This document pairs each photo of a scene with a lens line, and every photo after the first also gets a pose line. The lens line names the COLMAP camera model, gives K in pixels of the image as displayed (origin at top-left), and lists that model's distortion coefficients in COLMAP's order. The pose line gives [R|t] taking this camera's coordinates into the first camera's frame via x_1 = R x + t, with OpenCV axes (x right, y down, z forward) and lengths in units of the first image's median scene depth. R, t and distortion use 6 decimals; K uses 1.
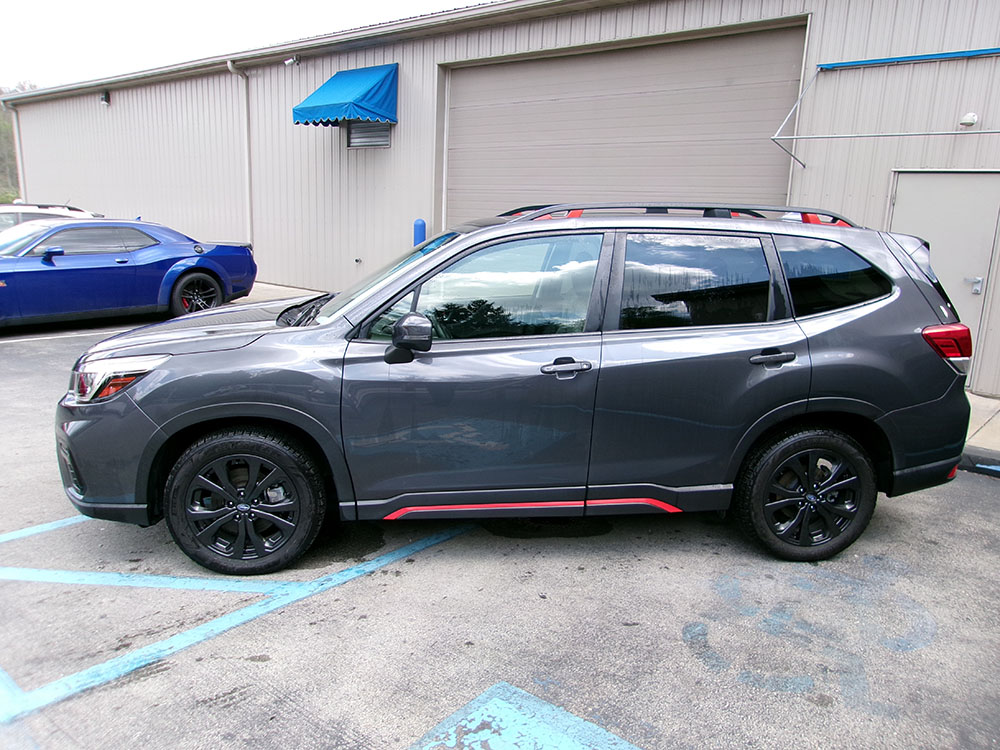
lens RADIAL K [[769.9, 0, 504.7], [0, 769.9, 377.9], [0, 0, 1]] dist [-0.032332, 0.060059]
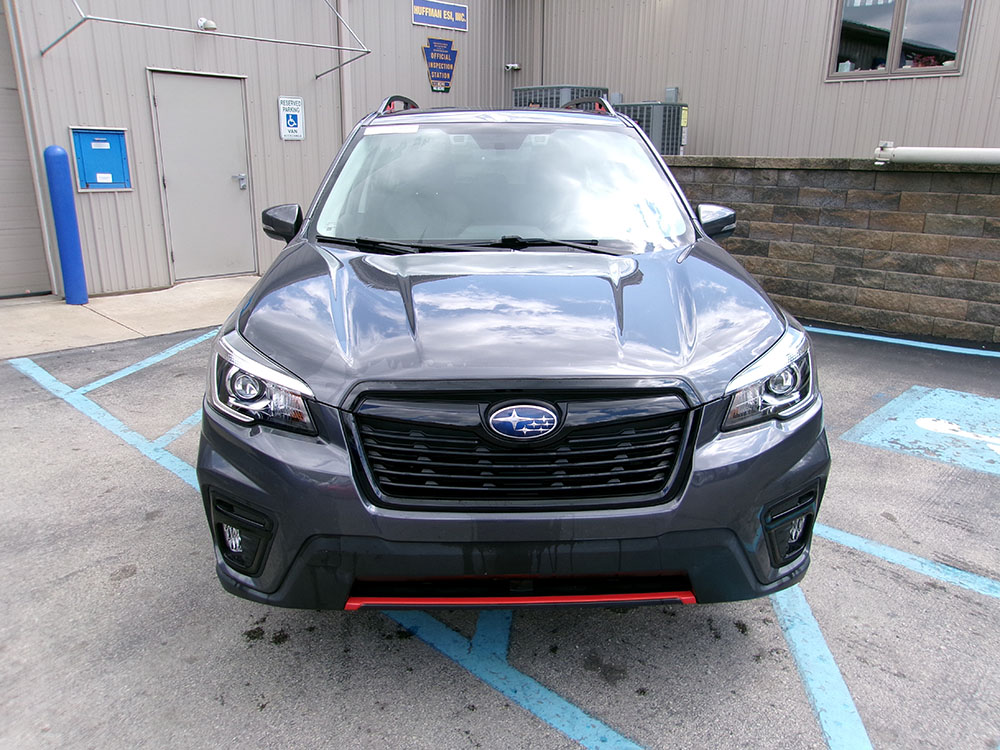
lens RADIAL K [[774.4, 0, 500.0], [0, 774.4, 375.0], [0, 0, 1]] dist [-0.005454, 0.015814]
pose [[0.074147, -0.308457, 0.948344, -1.060629], [0.213379, 0.933845, 0.287058, -0.202367], [-0.974152, 0.181072, 0.135060, 1.066852]]
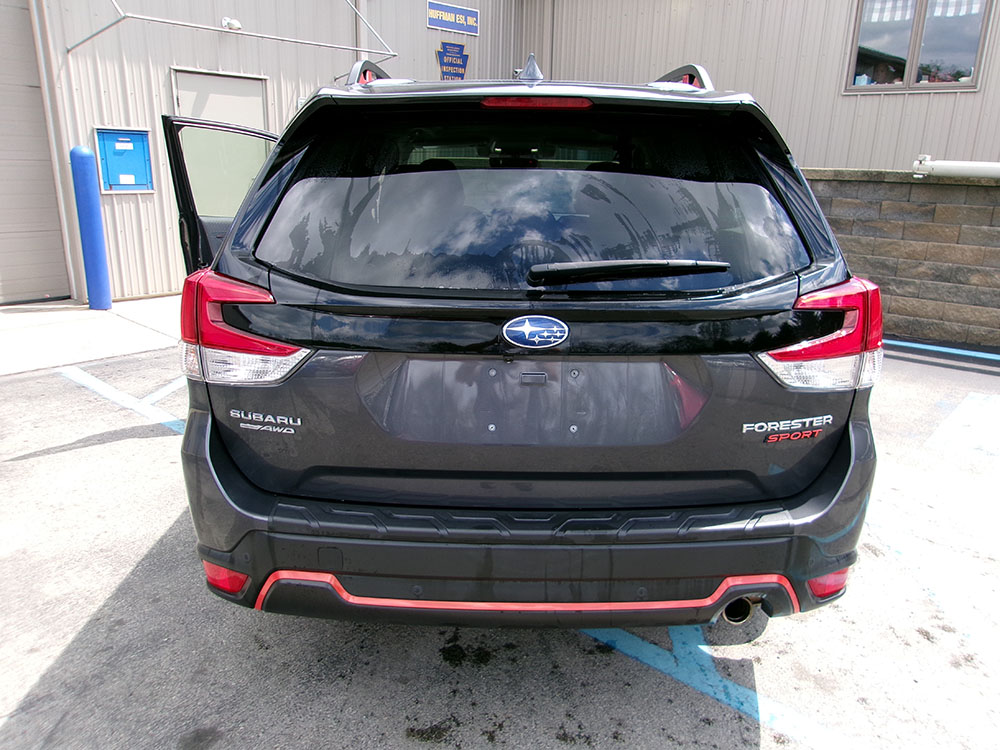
lens RADIAL K [[773.0, 0, 497.9], [0, 773.0, 379.7], [0, 0, 1]] dist [-0.004802, 0.006494]
pose [[0.018349, -0.312266, 0.949817, -1.066958], [0.198363, 0.932231, 0.302652, -0.256423], [-0.979957, 0.182855, 0.079048, 1.269638]]
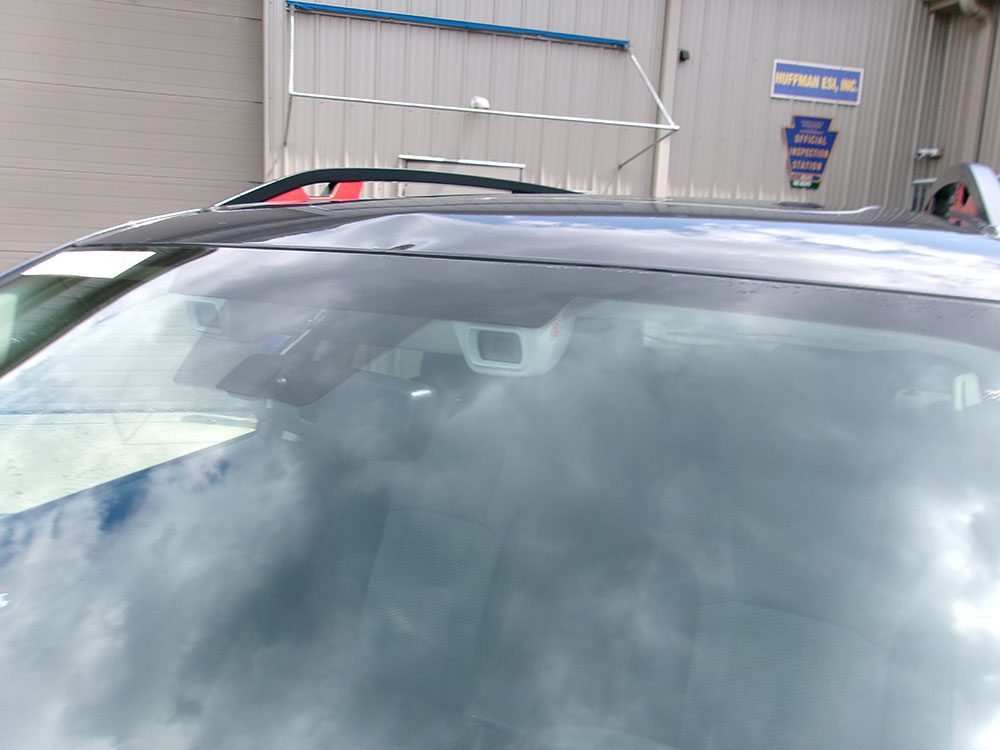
lens RADIAL K [[774.4, 0, 500.0], [0, 774.4, 375.0], [0, 0, 1]] dist [-0.005454, 0.015814]
pose [[0.562622, -0.150232, 0.812949, -0.251434], [0.153716, 0.985212, 0.075683, -0.198678], [-0.812298, 0.082383, 0.577395, 0.997099]]
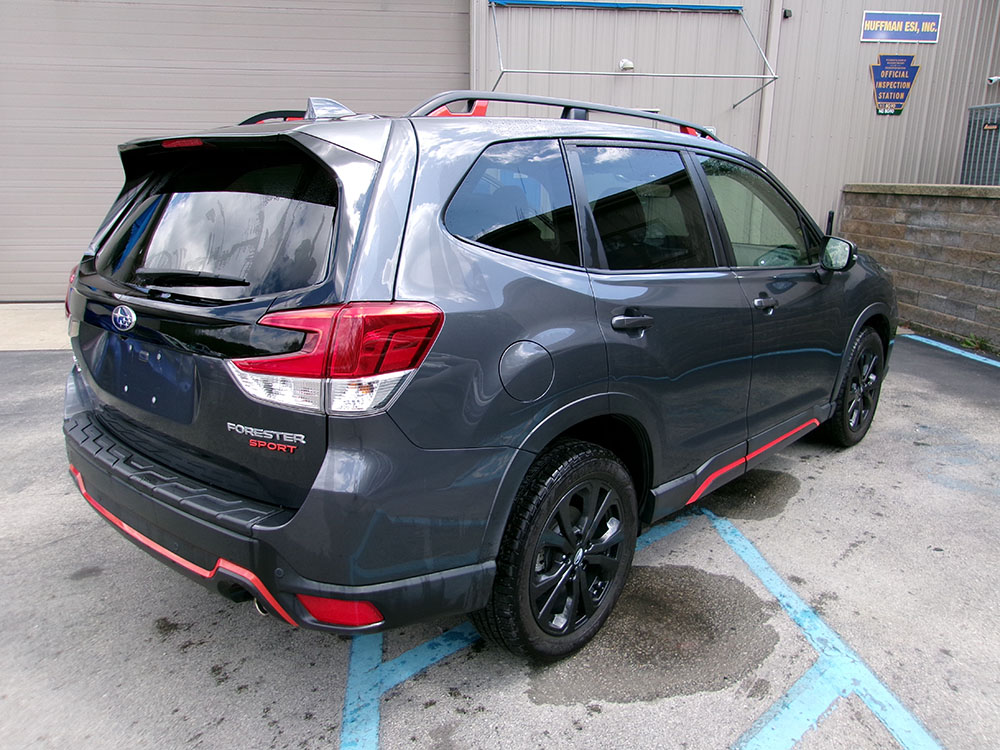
lens RADIAL K [[773.0, 0, 497.9], [0, 773.0, 379.7], [0, 0, 1]] dist [-0.004802, 0.006494]
pose [[0.678852, -0.218087, 0.701140, -0.862879], [0.175773, 0.975377, 0.133202, -0.125400], [-0.712926, 0.032817, 0.700471, 0.669981]]
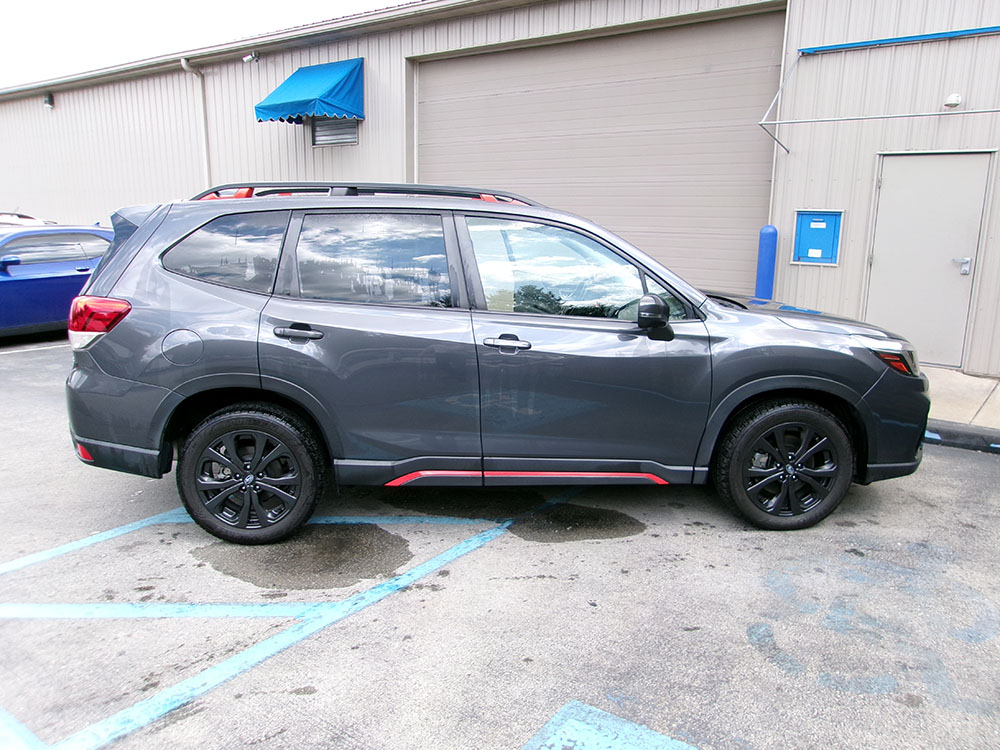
lens RADIAL K [[769.9, 0, 504.7], [0, 769.9, 377.9], [0, 0, 1]] dist [-0.032332, 0.060059]
pose [[0.997831, -0.038545, 0.053357, -0.091897], [0.038410, 0.999256, 0.003559, -0.001167], [-0.053454, -0.001501, 0.998569, 0.058041]]
